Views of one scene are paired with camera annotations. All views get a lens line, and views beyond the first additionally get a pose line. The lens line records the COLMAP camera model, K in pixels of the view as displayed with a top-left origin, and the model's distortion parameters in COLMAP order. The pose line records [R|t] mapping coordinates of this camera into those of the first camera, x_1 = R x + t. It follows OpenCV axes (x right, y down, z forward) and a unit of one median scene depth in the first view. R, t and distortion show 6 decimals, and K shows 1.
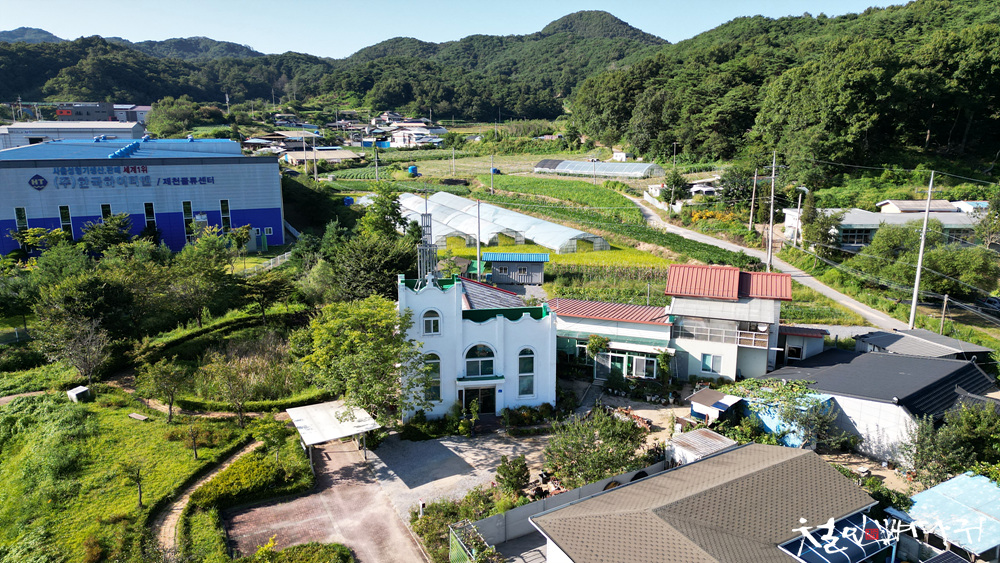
lens RADIAL K [[692.0, 0, 500.0], [0, 692.0, 281.5], [0, 0, 1]] dist [0.087538, -0.096644]
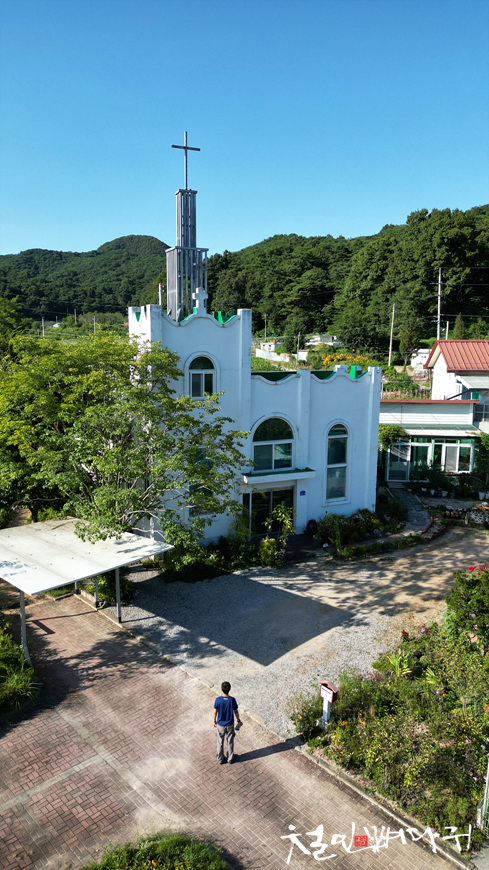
lens RADIAL K [[603.0, 0, 244.5], [0, 603.0, 437.6], [0, 0, 1]] dist [0.110673, -0.212822]
pose [[0.957359, -0.037655, 0.286437, -0.051226], [0.054113, 0.997294, -0.049759, 0.032922], [-0.283788, 0.063137, 0.956806, 0.121347]]
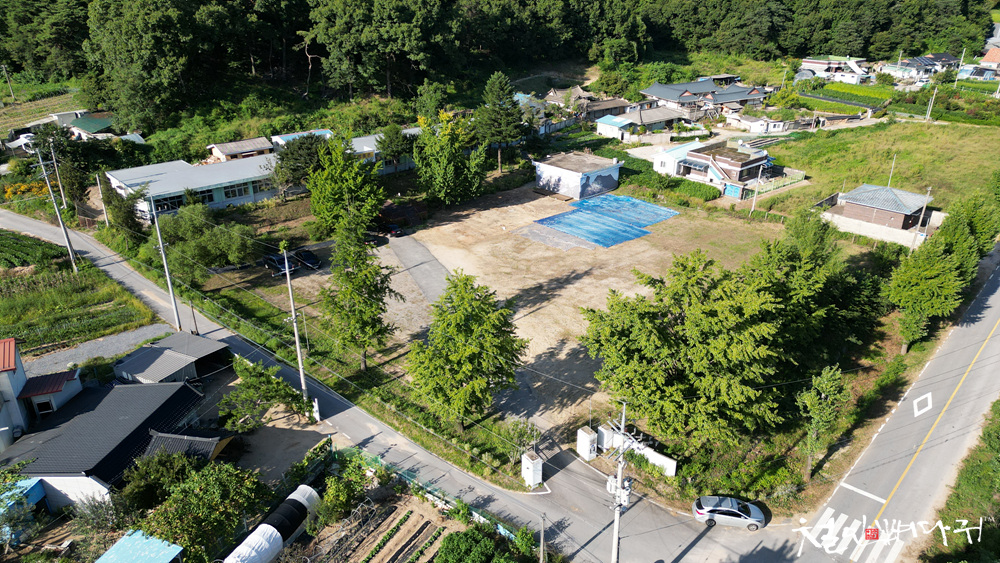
lens RADIAL K [[695.6, 0, 500.7], [0, 695.6, 283.3], [0, 0, 1]] dist [0.068745, -0.065786]
pose [[0.744099, -0.278537, 0.607234, 0.098476], [0.151704, 0.955642, 0.252455, -0.068011], [-0.650617, -0.095731, 0.753348, -0.059685]]
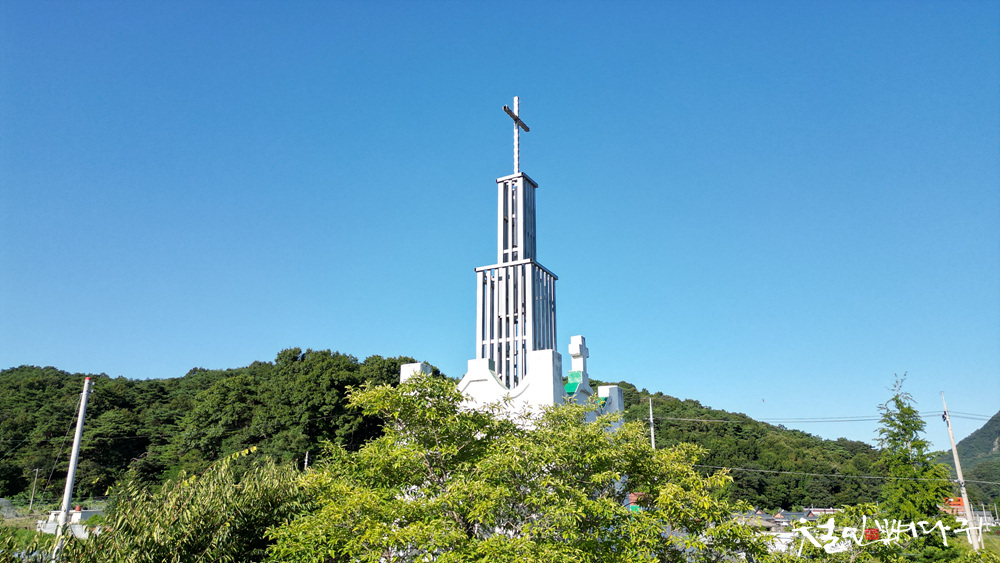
lens RADIAL K [[695.9, 0, 500.0], [0, 695.9, 281.5], [0, 0, 1]] dist [0.103349, -0.132785]
pose [[0.569923, 0.256082, 0.780775, -0.087135], [0.181487, 0.887501, -0.423562, 0.021136], [-0.801406, 0.383098, 0.459331, 0.207609]]
